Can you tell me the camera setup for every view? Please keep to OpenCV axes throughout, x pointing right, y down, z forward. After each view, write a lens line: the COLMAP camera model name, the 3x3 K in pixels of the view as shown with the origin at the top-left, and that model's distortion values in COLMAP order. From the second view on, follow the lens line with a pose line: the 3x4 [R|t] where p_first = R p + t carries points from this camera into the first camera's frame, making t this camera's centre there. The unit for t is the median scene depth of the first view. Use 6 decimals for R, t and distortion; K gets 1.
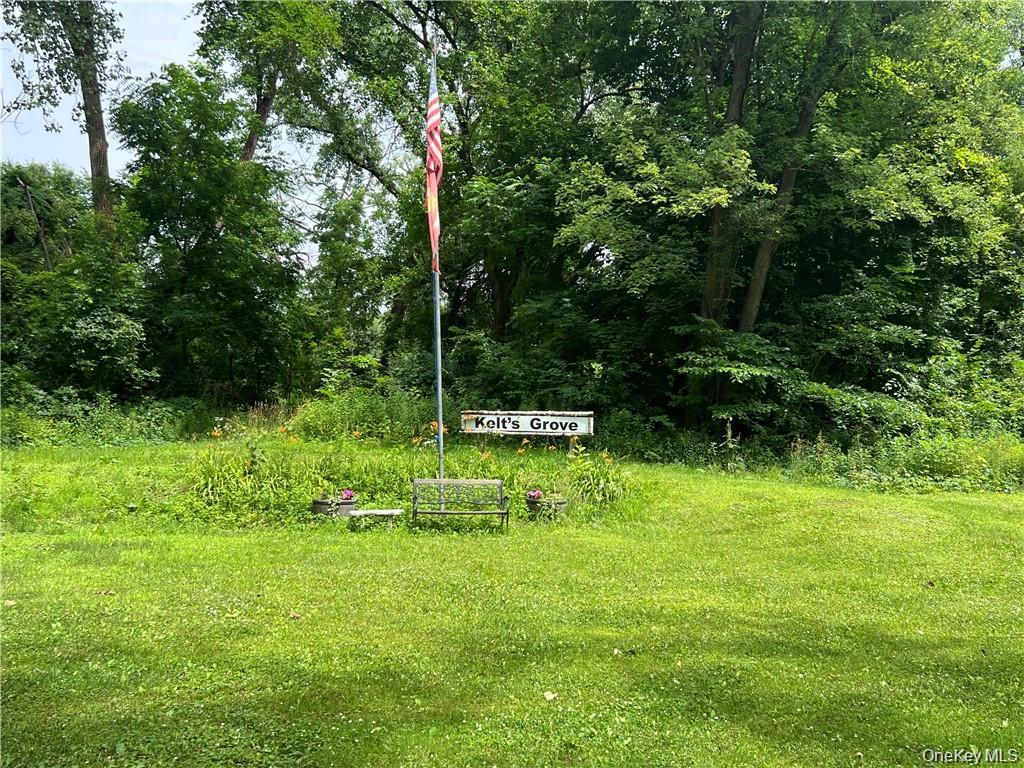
lens RADIAL K [[771.7, 0, 515.2], [0, 771.7, 386.1], [0, 0, 1]] dist [0.009039, -0.043036]
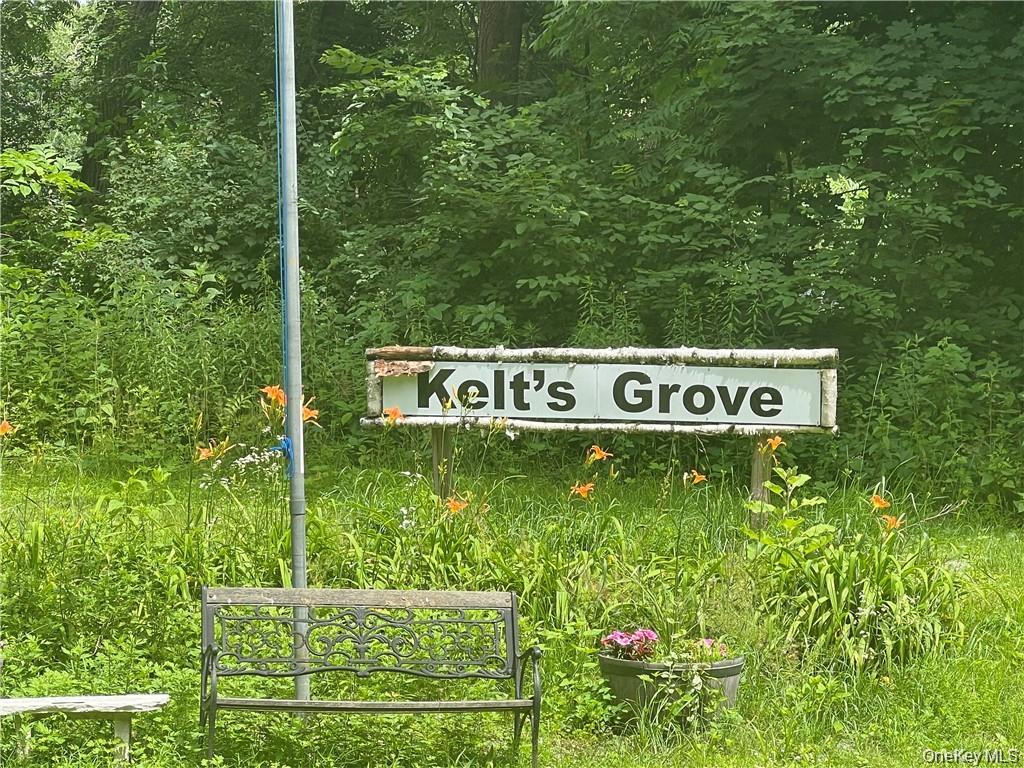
lens RADIAL K [[771.7, 0, 511.0], [0, 771.7, 379.1], [0, 0, 1]] dist [0.009039, -0.043036]
pose [[0.996889, -0.007322, -0.078477, 0.004496], [0.007403, 0.999972, 0.000740, 0.043567], [0.078469, -0.001319, 0.996916, 0.718863]]
